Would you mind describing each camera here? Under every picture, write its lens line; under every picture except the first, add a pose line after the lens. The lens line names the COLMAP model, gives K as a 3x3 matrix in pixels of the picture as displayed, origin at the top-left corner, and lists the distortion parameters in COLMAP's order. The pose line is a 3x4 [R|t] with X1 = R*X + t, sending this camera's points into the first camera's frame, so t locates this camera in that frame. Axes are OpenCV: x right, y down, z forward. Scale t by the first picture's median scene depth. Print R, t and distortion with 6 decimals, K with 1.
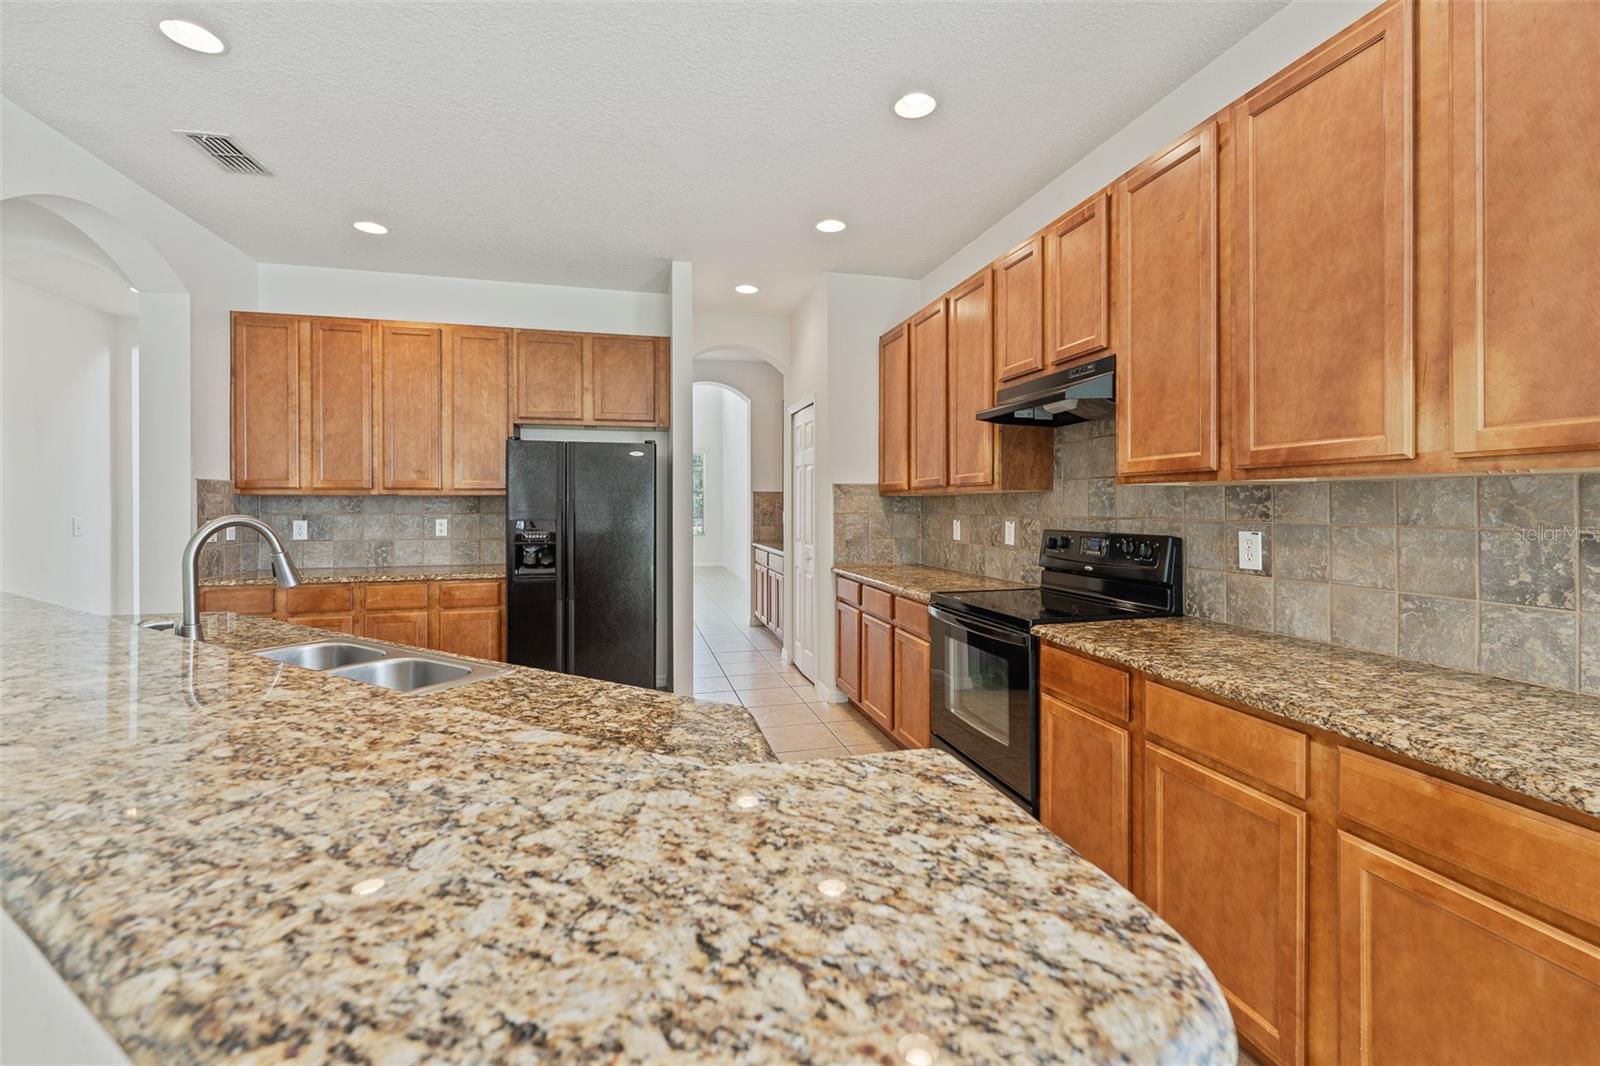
lens RADIAL K [[648.2, 0, 800.6], [0, 648.2, 504.5], [0, 0, 1]] dist [-0.003990, 0.000626]
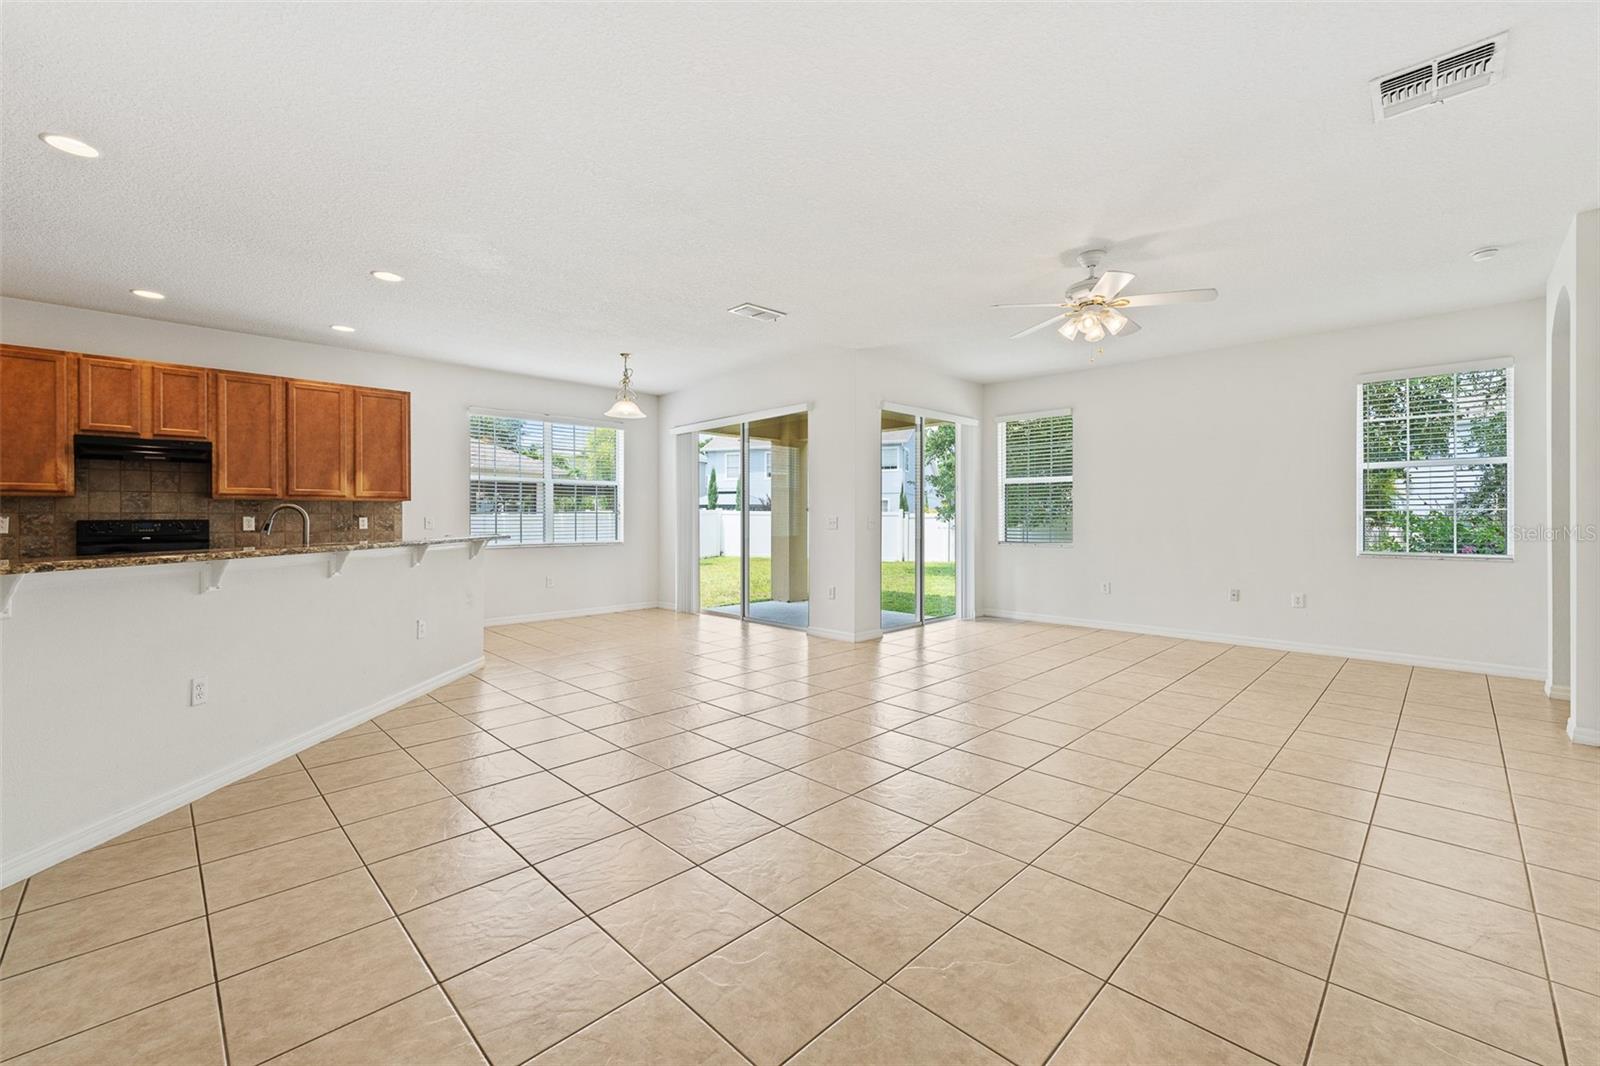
lens RADIAL K [[648.2, 0, 820.1], [0, 648.2, 517.4], [0, 0, 1]] dist [-0.003990, 0.000626]
pose [[-0.522333, 0.001580, 0.852740, -2.624650], [0.000519, 0.999999, -0.001535, 0.045941], [-0.852741, -0.000360, -0.522334, 0.334193]]
